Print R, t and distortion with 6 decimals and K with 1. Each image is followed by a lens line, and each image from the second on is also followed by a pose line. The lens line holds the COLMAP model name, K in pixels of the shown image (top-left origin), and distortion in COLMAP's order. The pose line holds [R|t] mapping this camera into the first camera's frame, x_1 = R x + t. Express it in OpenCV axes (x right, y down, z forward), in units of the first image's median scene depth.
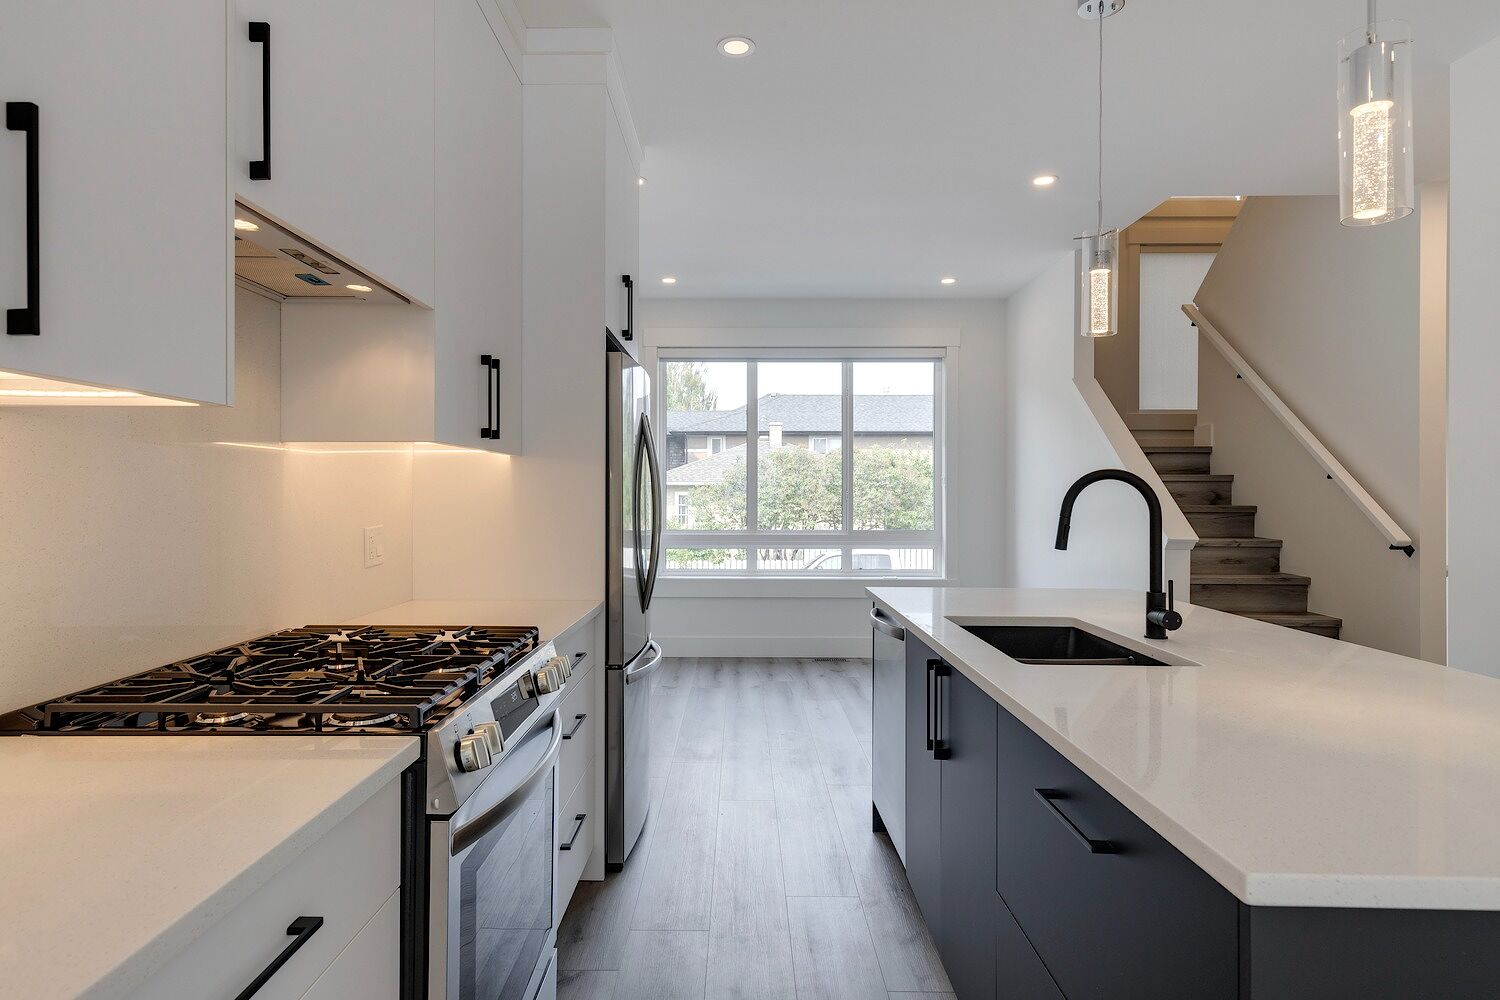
lens RADIAL K [[862.4, 0, 741.2], [0, 862.4, 491.9], [0, 0, 1]] dist [0.002222, 0.000482]
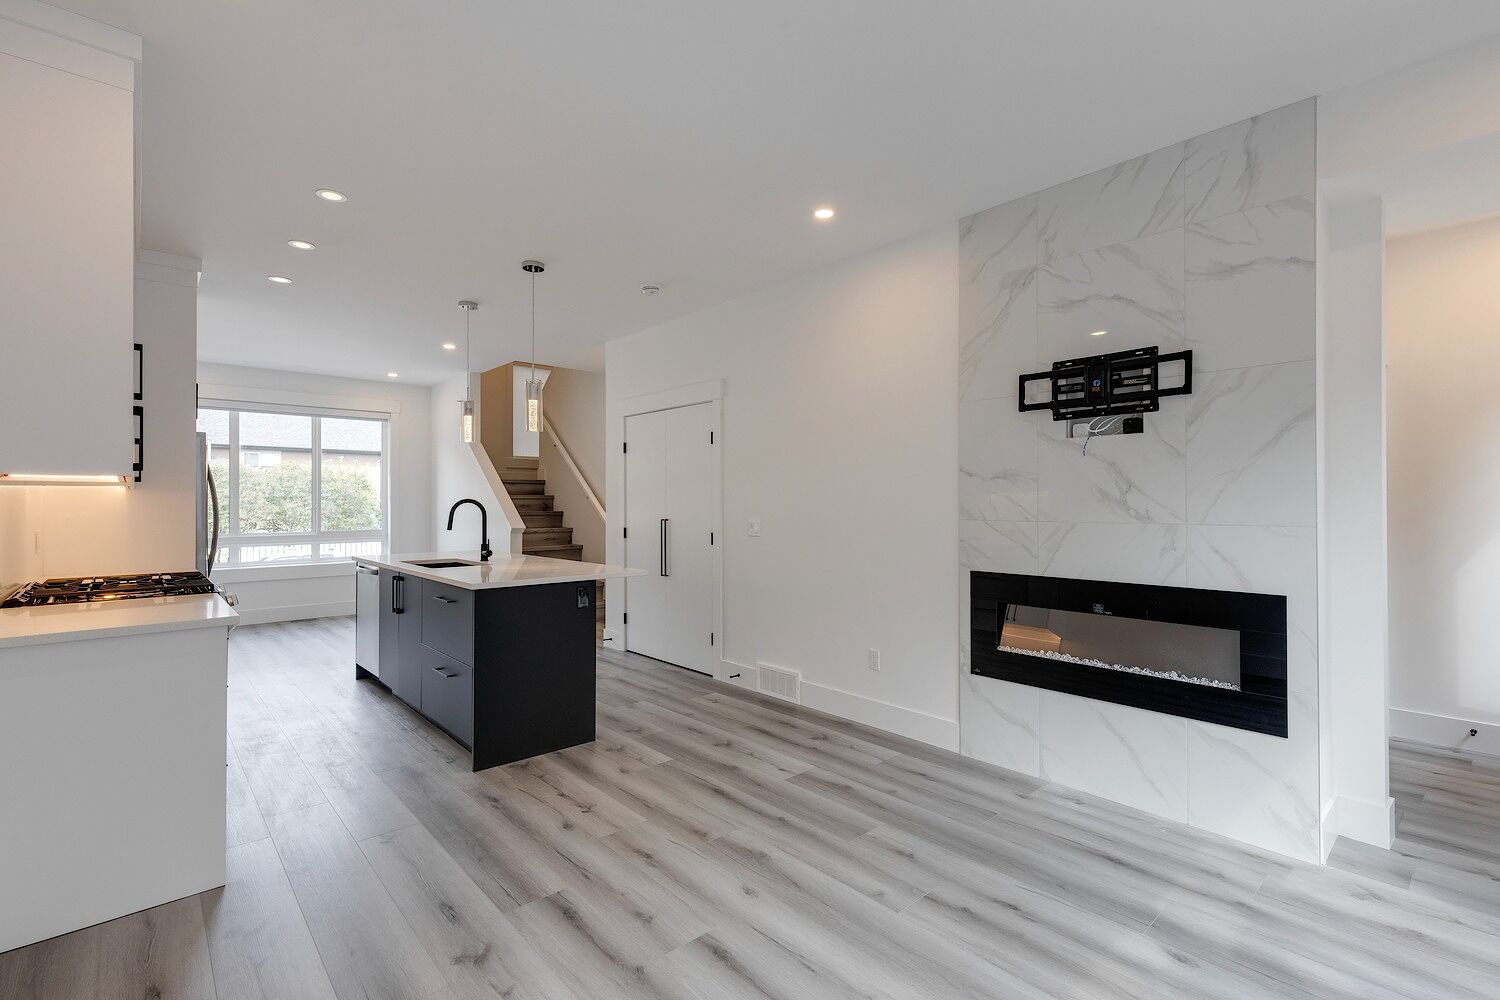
lens RADIAL K [[674.2, 0, 750.0], [0, 674.2, 500.0], [0, 0, 1]] dist [0.001194, -0.000087]
pose [[0.742474, -0.002003, 0.669872, -0.129913], [0.003199, 0.999995, -0.000554, -0.007805], [-0.669867, 0.002554, 0.742476, -0.457931]]
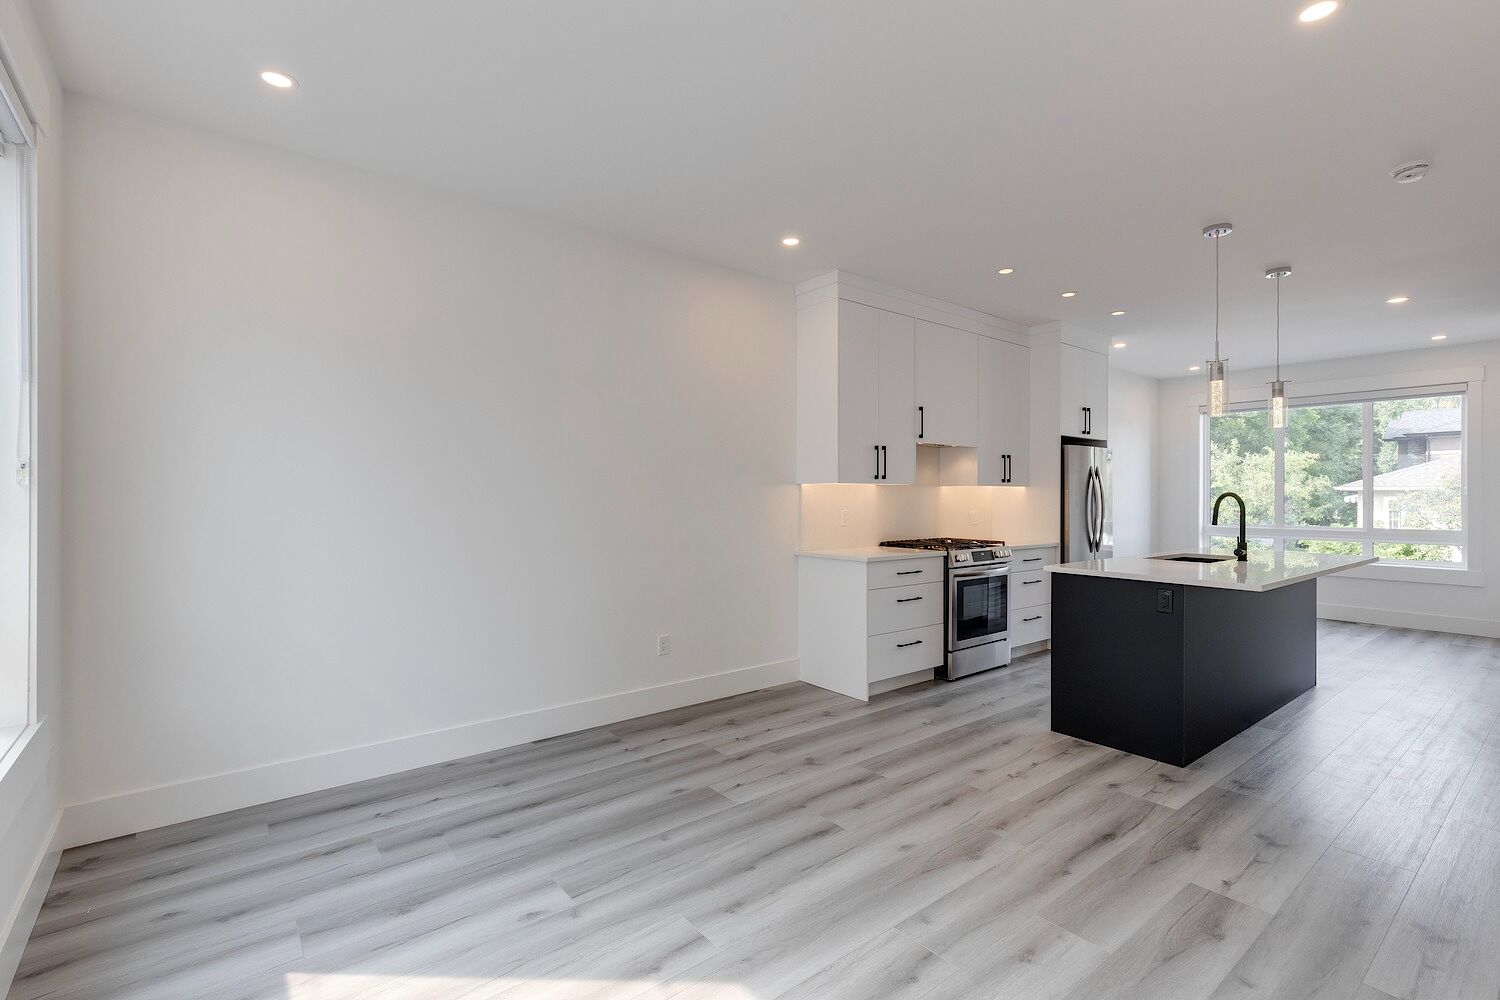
lens RADIAL K [[674.2, 0, 750.0], [0, 674.2, 500.0], [0, 0, 1]] dist [0.001194, -0.000087]
pose [[0.632726, 0.003899, -0.774366, 0.428146], [0.000535, 0.999985, 0.005471, -0.006296], [0.774376, -0.003876, 0.632714, -0.520402]]
